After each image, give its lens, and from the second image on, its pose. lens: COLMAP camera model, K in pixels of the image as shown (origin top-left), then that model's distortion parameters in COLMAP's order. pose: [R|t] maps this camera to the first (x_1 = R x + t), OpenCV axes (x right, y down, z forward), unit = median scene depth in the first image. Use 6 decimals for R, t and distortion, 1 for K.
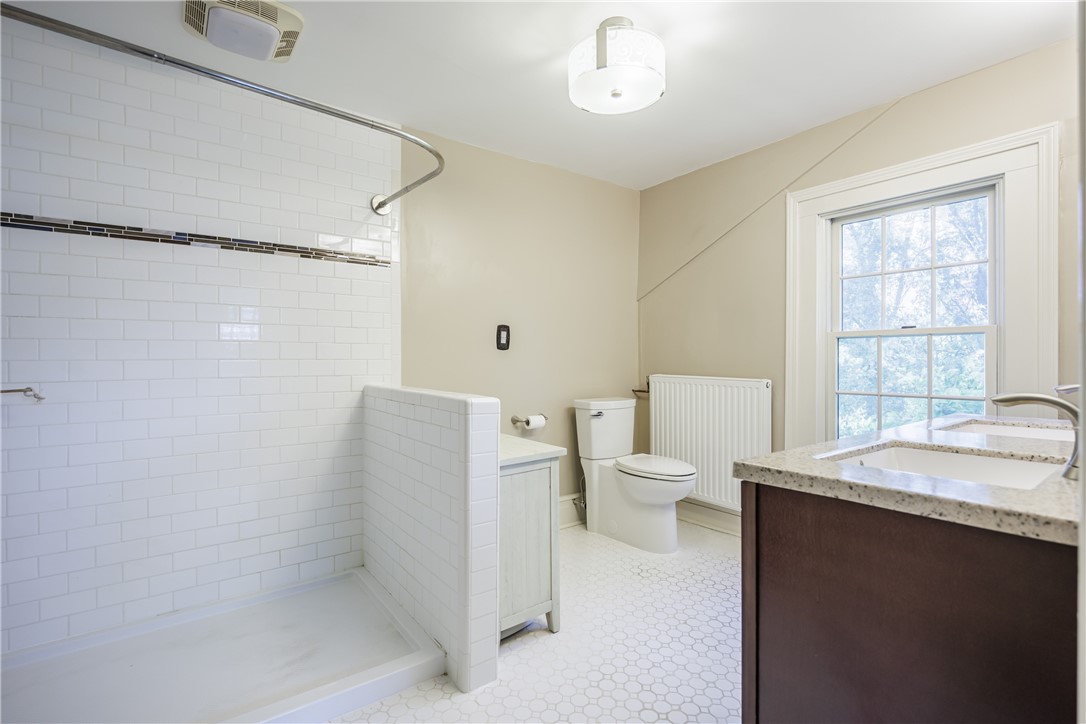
lens RADIAL K [[521.8, 0, 543.0], [0, 521.8, 362.0], [0, 0, 1]] dist [-0.000193, -0.000056]
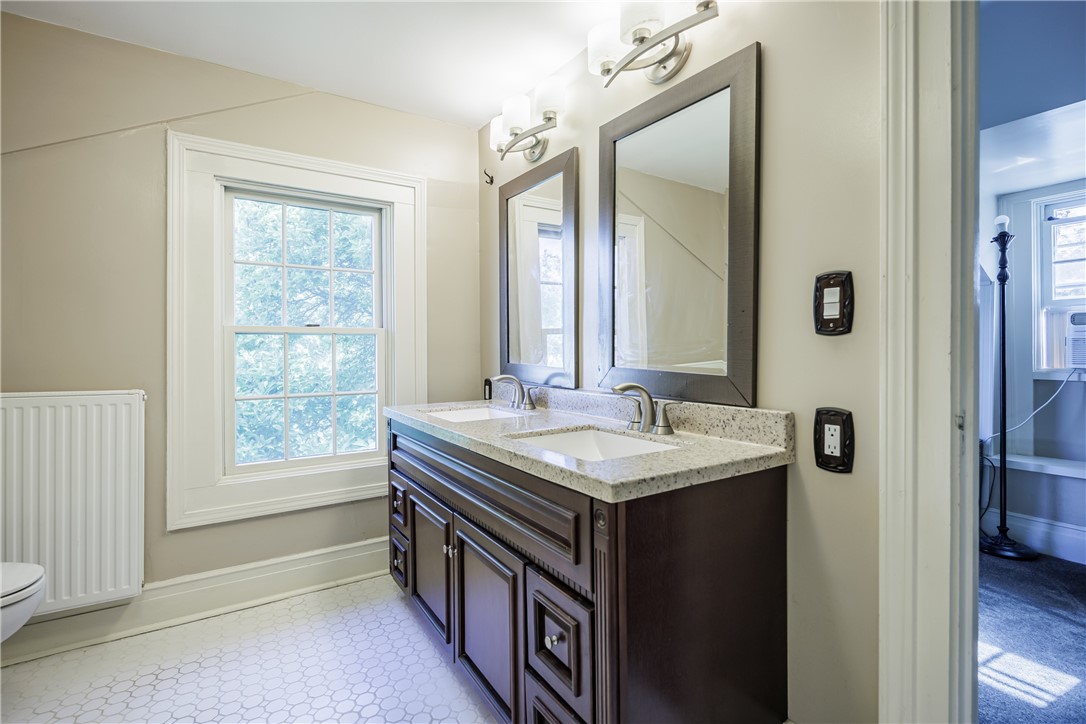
lens RADIAL K [[494.1, 0, 543.0], [0, 494.1, 362.0], [0, 0, 1]] dist [0.002063, 0.000441]
pose [[0.081180, -0.012702, 0.996619, -0.441189], [0.012513, 0.999853, 0.011724, -0.010160], [-0.996621, 0.011519, 0.081327, 1.130979]]
